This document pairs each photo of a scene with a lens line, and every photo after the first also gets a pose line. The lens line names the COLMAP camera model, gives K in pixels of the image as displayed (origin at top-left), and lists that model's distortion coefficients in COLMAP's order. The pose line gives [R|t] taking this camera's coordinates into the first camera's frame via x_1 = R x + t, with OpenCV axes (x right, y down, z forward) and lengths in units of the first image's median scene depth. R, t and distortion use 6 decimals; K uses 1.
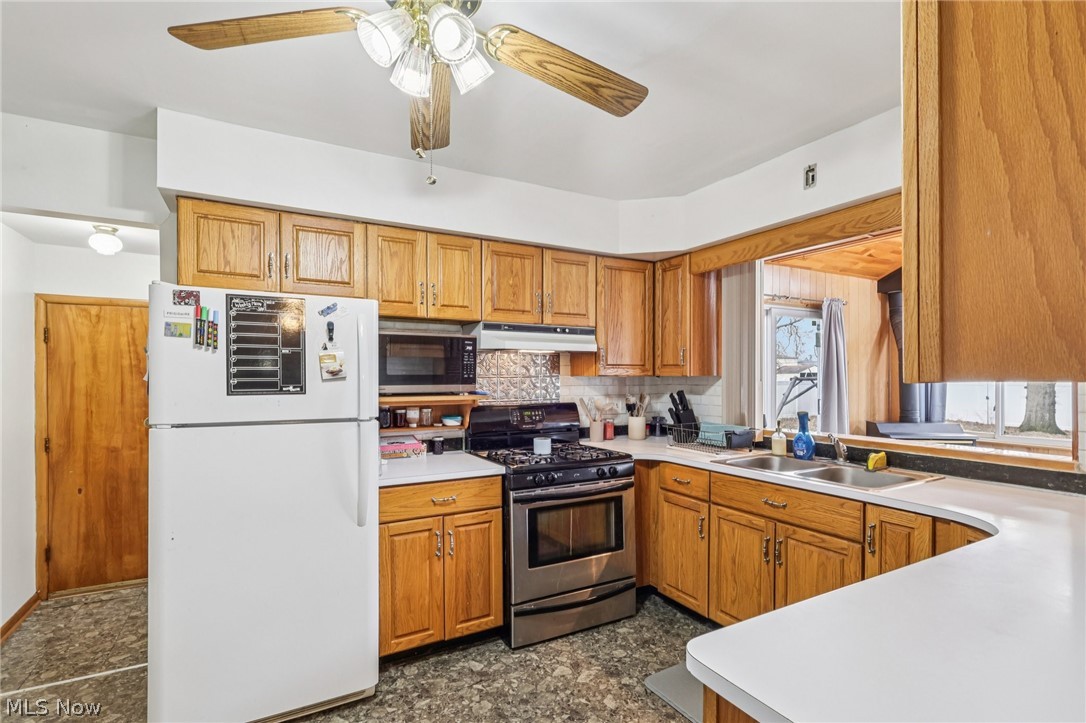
lens RADIAL K [[507.1, 0, 540.0], [0, 507.1, 377.1], [0, 0, 1]] dist [-0.001551, 0.000151]
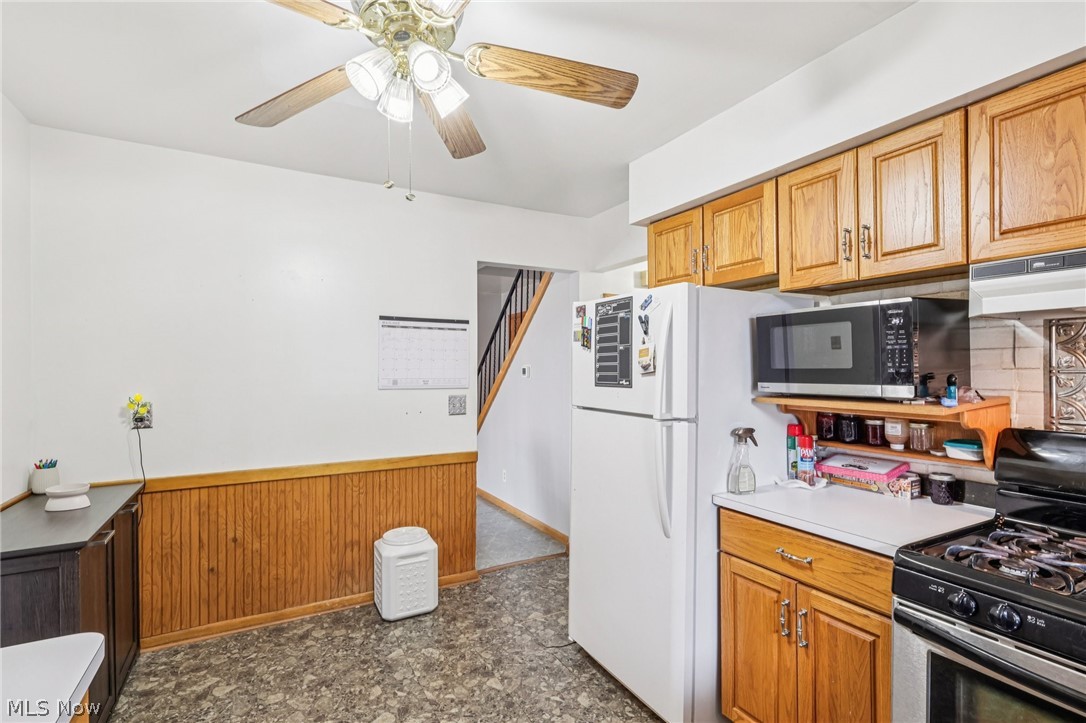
lens RADIAL K [[507.1, 0, 543.9], [0, 507.1, 368.5], [0, 0, 1]] dist [-0.001551, 0.000151]
pose [[0.007670, -0.000297, -0.999971, 0.394369], [0.000644, 1.000000, -0.000292, -0.004078], [0.999970, -0.000642, 0.007670, 0.559517]]
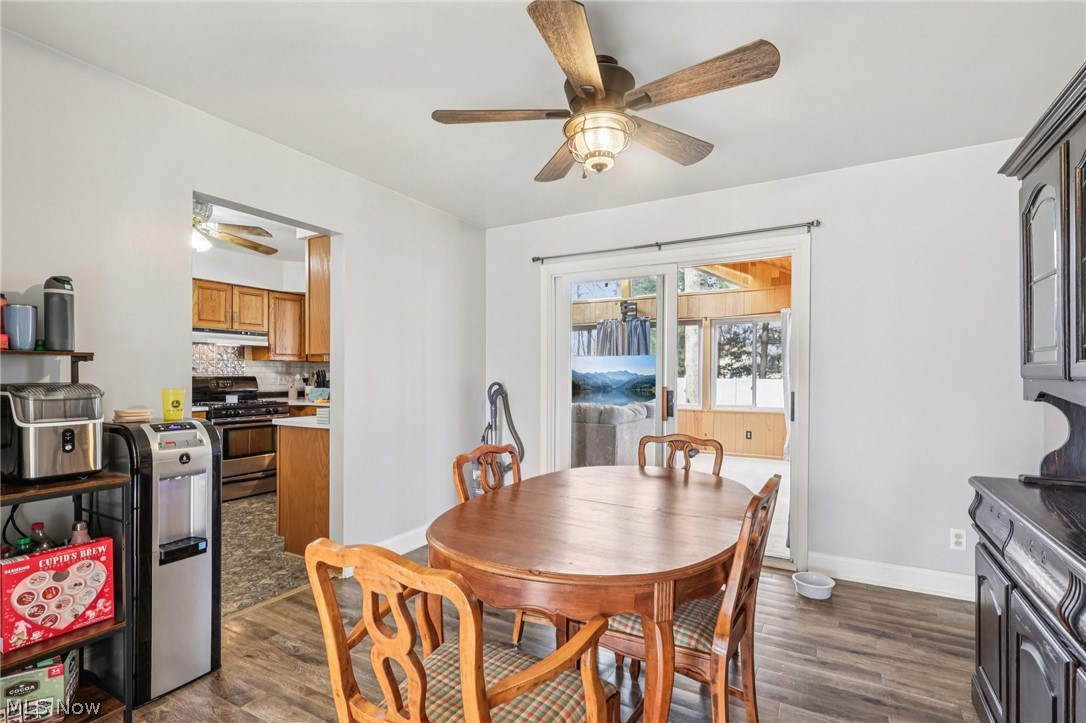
lens RADIAL K [[507.1, 0, 538.3], [0, 507.1, 372.3], [0, 0, 1]] dist [-0.001551, 0.000151]
pose [[0.852143, 0.004021, 0.523294, -0.009820], [-0.000506, 0.999976, -0.006860, 0.056727], [-0.523309, 0.005581, 0.852124, -1.073263]]
